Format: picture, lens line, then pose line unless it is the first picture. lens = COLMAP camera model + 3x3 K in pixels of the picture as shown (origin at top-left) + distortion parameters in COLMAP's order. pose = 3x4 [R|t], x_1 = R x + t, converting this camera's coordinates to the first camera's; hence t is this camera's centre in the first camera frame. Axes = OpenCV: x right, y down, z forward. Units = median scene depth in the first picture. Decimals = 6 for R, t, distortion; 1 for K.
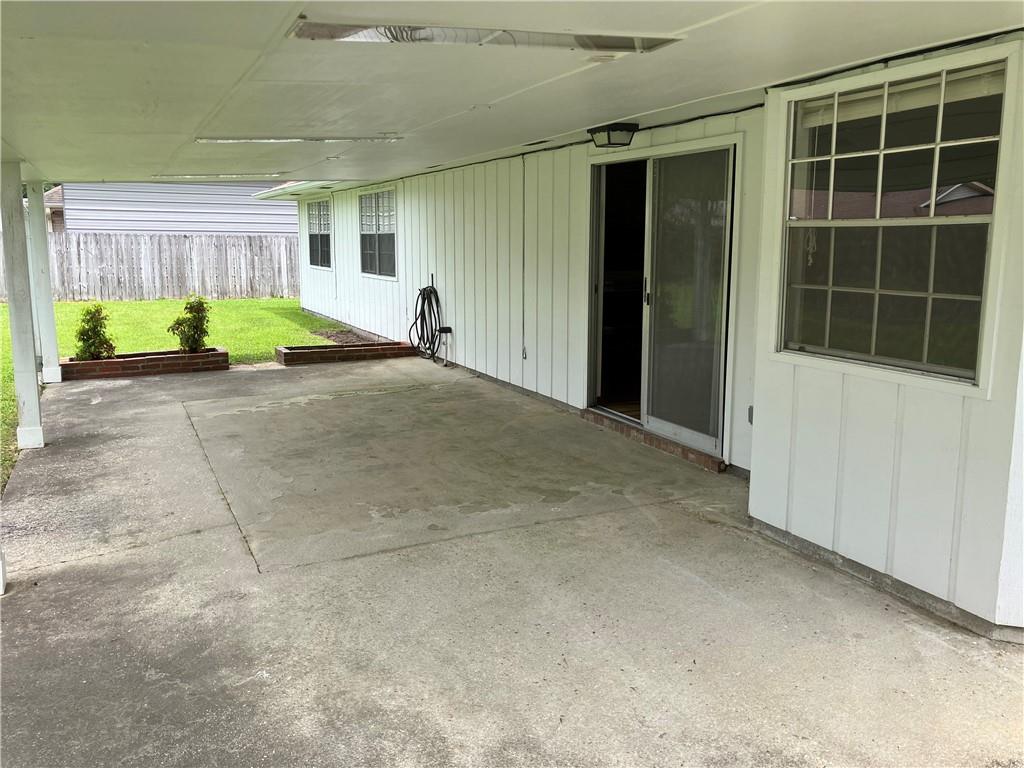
lens RADIAL K [[843.5, 0, 507.5], [0, 843.5, 378.4], [0, 0, 1]] dist [0.039857, -0.056916]
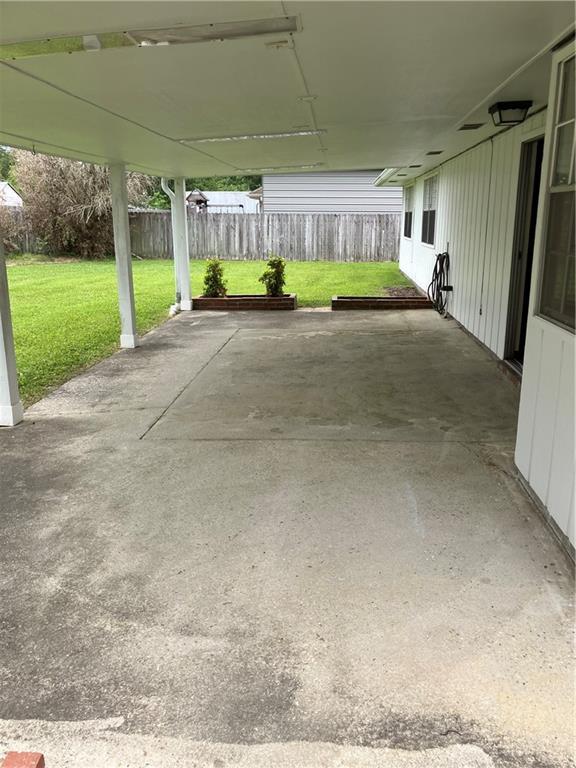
lens RADIAL K [[632.6, 0, 288.0], [0, 632.6, 384.0], [0, 0, 1]] dist [0.039857, -0.056916]
pose [[0.868514, 0.120297, -0.480845, 0.359350], [-0.075718, 0.990916, 0.111142, -0.008328], [0.489847, -0.060120, 0.869733, 0.126412]]
